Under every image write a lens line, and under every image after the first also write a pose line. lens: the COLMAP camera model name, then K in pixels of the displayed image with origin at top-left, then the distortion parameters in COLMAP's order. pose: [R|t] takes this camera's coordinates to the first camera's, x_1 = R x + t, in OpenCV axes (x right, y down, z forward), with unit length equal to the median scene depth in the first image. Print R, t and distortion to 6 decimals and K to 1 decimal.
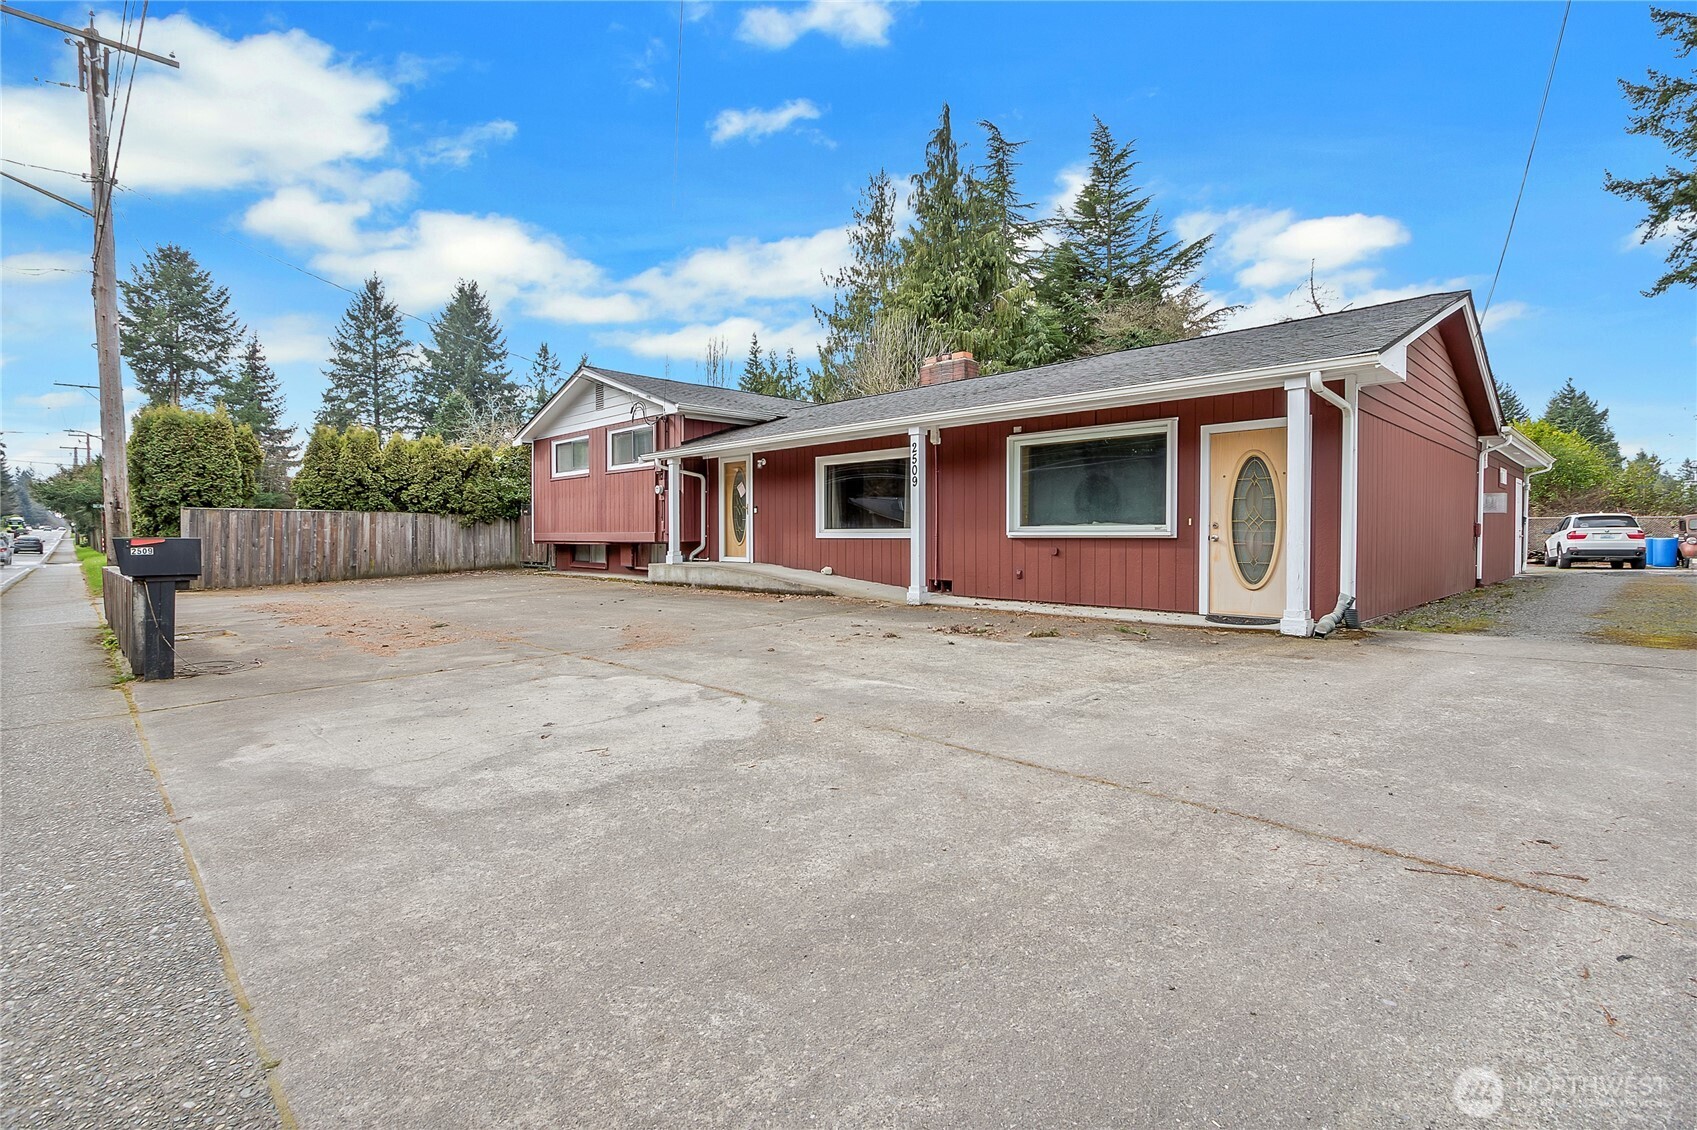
lens RADIAL K [[773.2, 0, 879.0], [0, 773.2, 539.8], [0, 0, 1]] dist [0.001991, 0.000023]
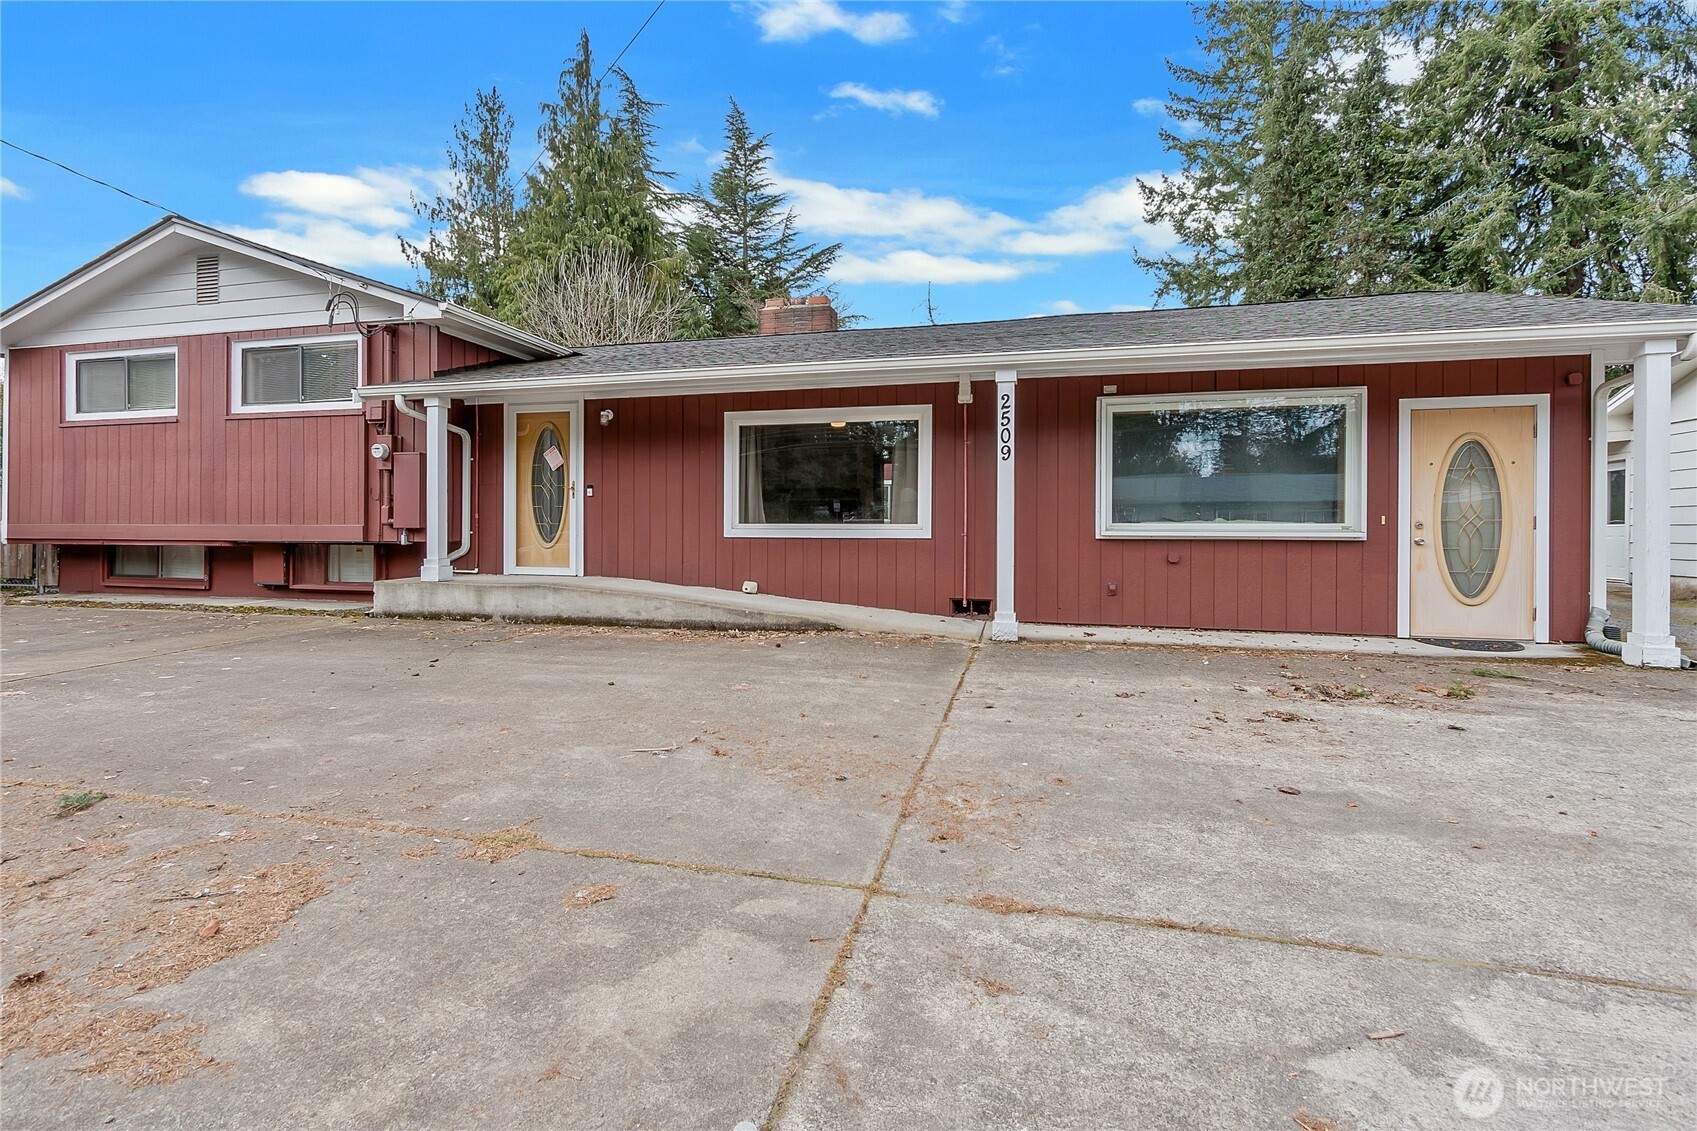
lens RADIAL K [[776.5, 0, 839.0], [0, 776.5, 532.5], [0, 0, 1]] dist [0.003273, -0.000345]
pose [[0.872932, 0.005820, 0.487807, -0.276845], [-0.003419, 0.999977, -0.005813, -0.002232], [-0.487829, 0.003407, 0.872932, 0.339302]]
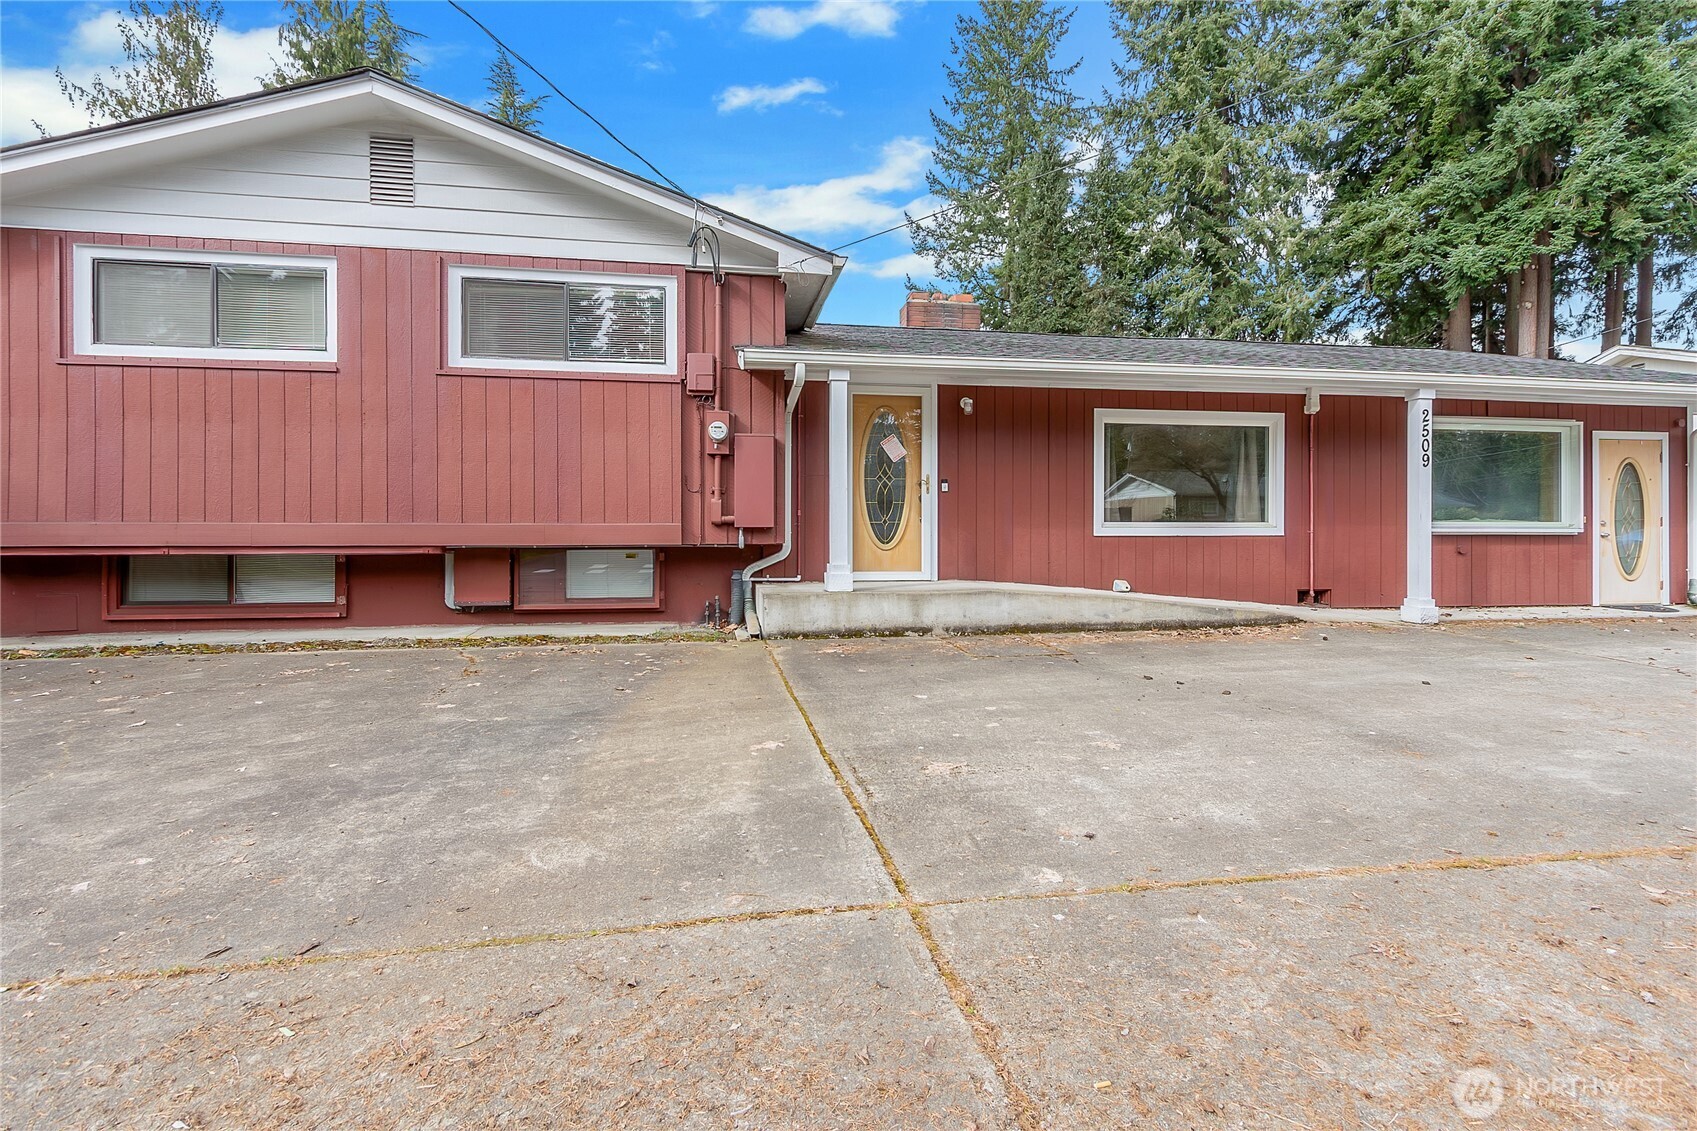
lens RADIAL K [[776.5, 0, 839.0], [0, 776.5, 532.5], [0, 0, 1]] dist [0.003273, -0.000345]
pose [[0.601772, 0.002490, 0.798664, -0.627699], [0.003847, 0.999975, -0.006016, -0.001701], [-0.798658, 0.006693, 0.601748, 0.688918]]
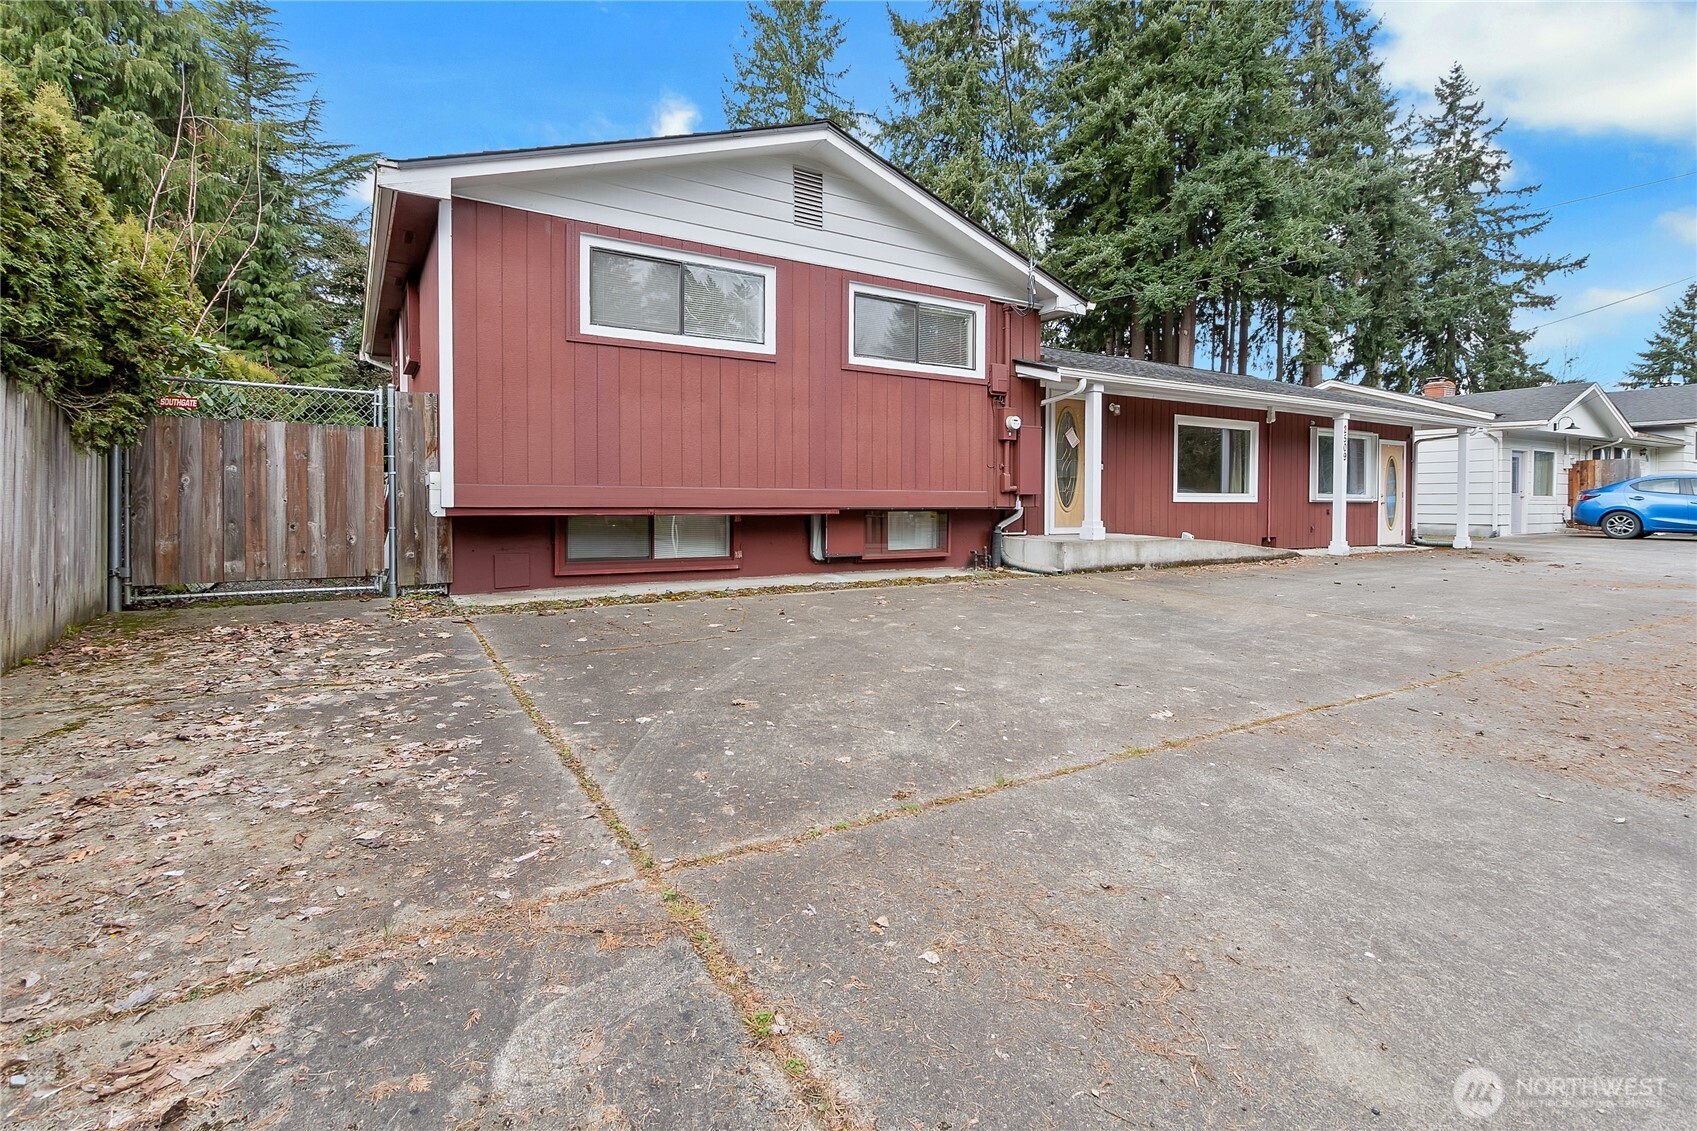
lens RADIAL K [[782.1, 0, 827.3], [0, 782.1, 513.6], [0, 0, 1]] dist [0.004062, 0.000306]
pose [[0.264202, -0.011228, 0.964402, -0.956435], [0.001794, 0.999936, 0.011150, 0.000343], [-0.964466, -0.001216, 0.264205, 1.010717]]
